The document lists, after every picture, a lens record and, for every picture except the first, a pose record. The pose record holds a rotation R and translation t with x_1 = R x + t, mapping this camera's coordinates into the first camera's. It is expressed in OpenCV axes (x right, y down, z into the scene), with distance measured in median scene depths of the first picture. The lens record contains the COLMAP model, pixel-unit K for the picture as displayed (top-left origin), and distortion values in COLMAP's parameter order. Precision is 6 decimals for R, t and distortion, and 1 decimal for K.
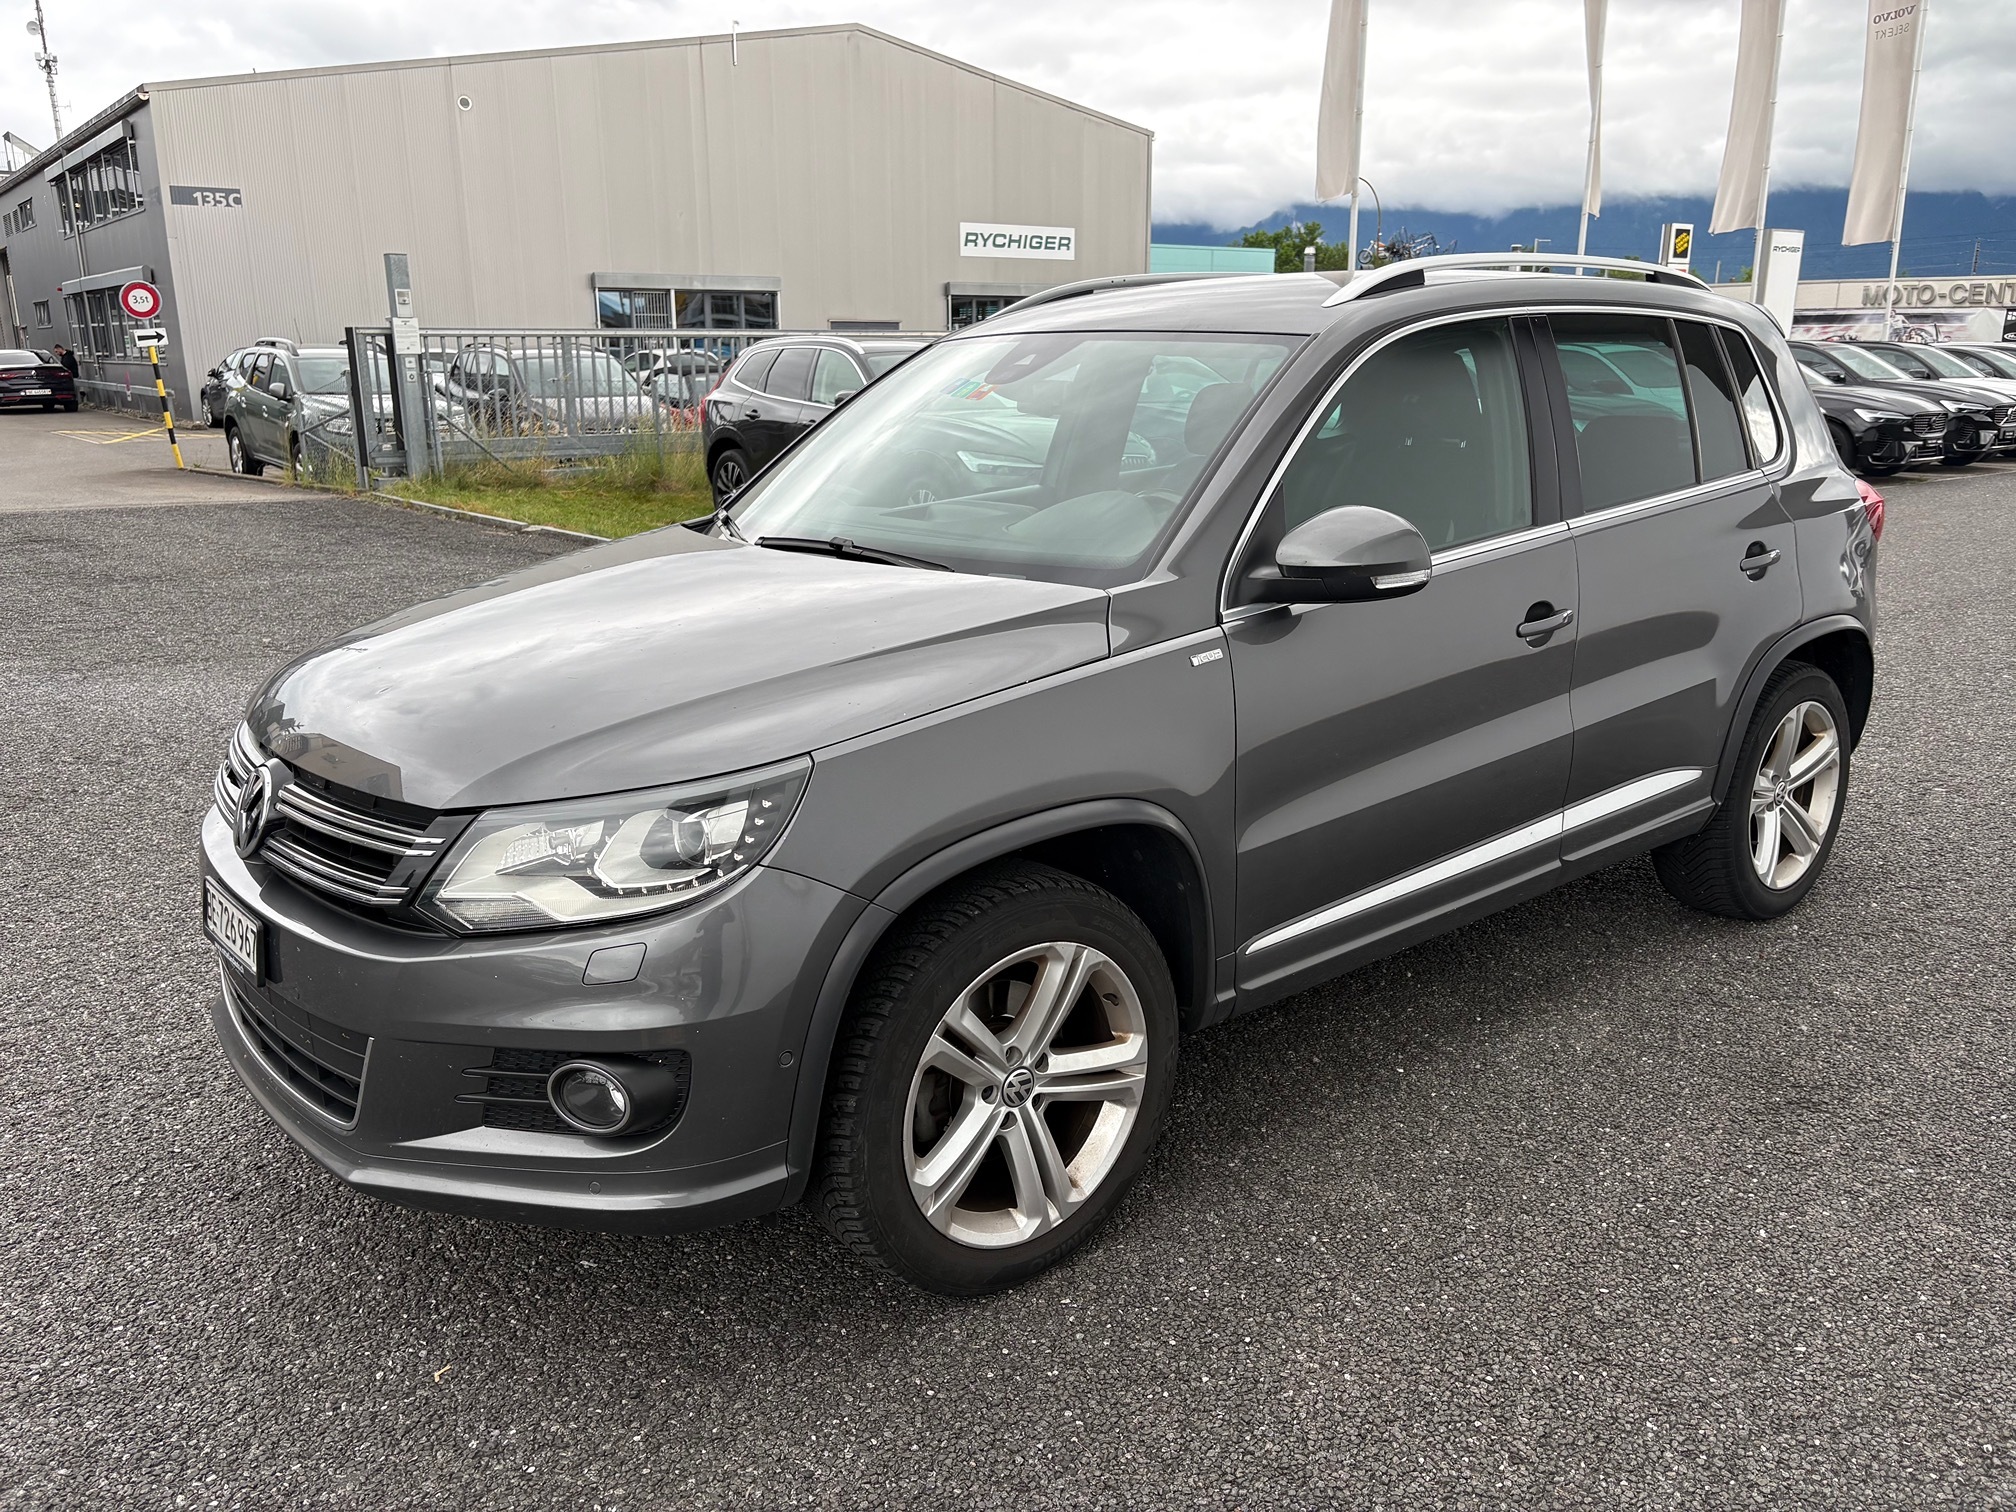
lens RADIAL K [[1550.1, 0, 1008.0], [0, 1550.1, 756.0], [0, 0, 1]] dist [0.025368, -0.001994]
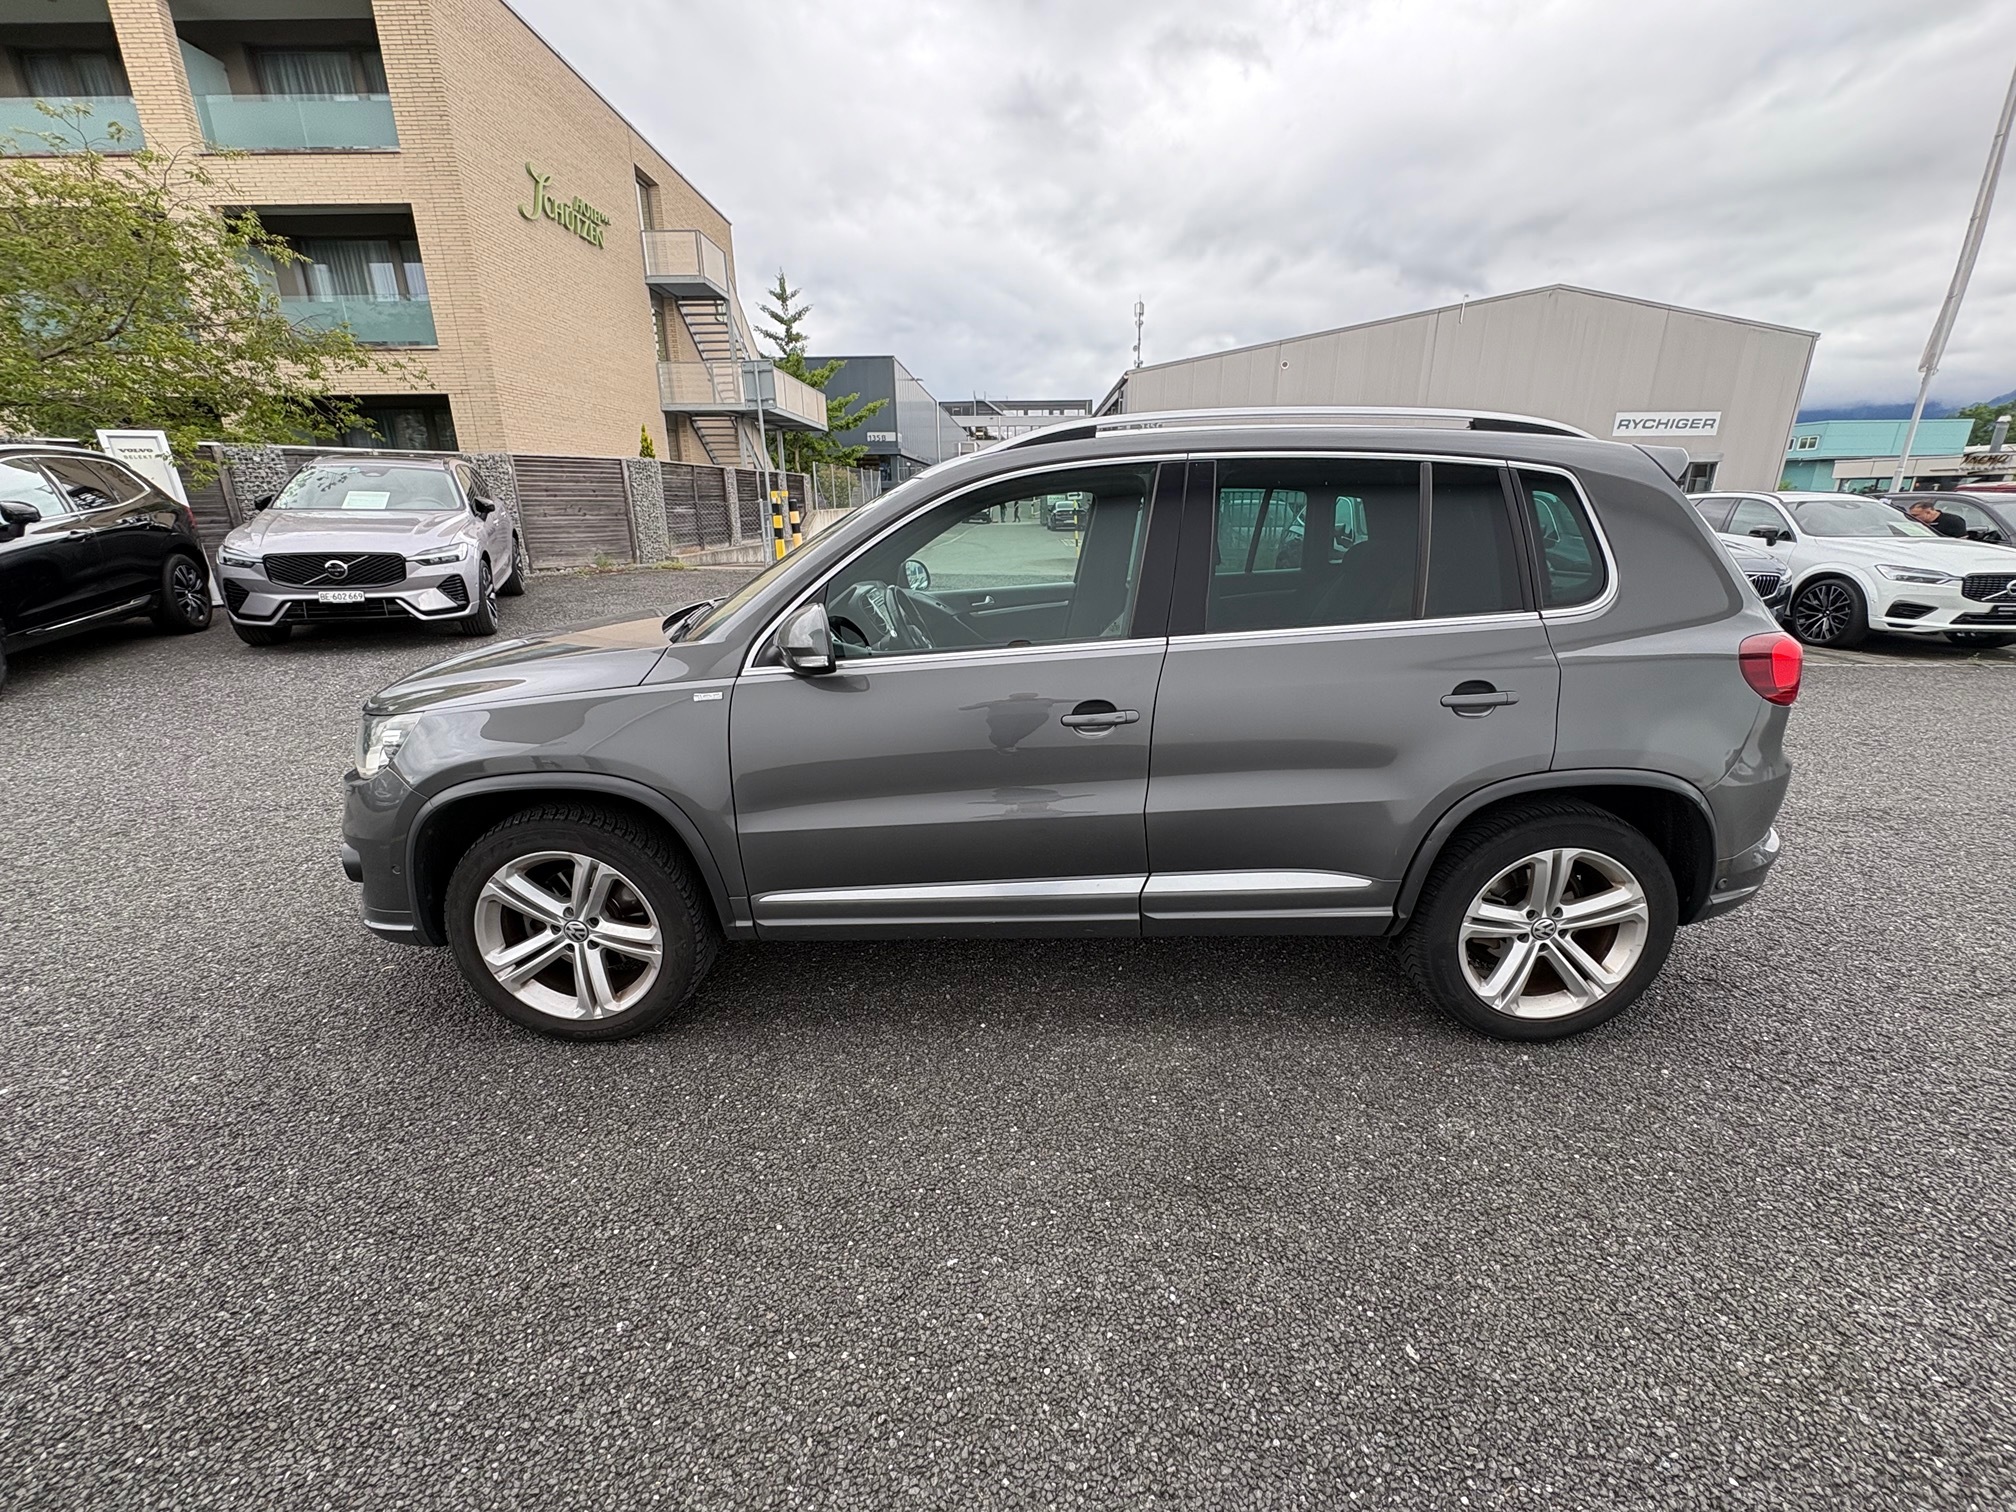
lens RADIAL K [[833.0, 0, 1008.0], [0, 833.0, 756.0], [0, 0, 1]] dist [0.000264, -0.000435]
pose [[0.770577, 0.188833, -0.608731, 0.568972], [-0.163668, 0.981701, 0.097348, -0.089079], [0.615974, 0.024616, 0.787382, 0.368509]]
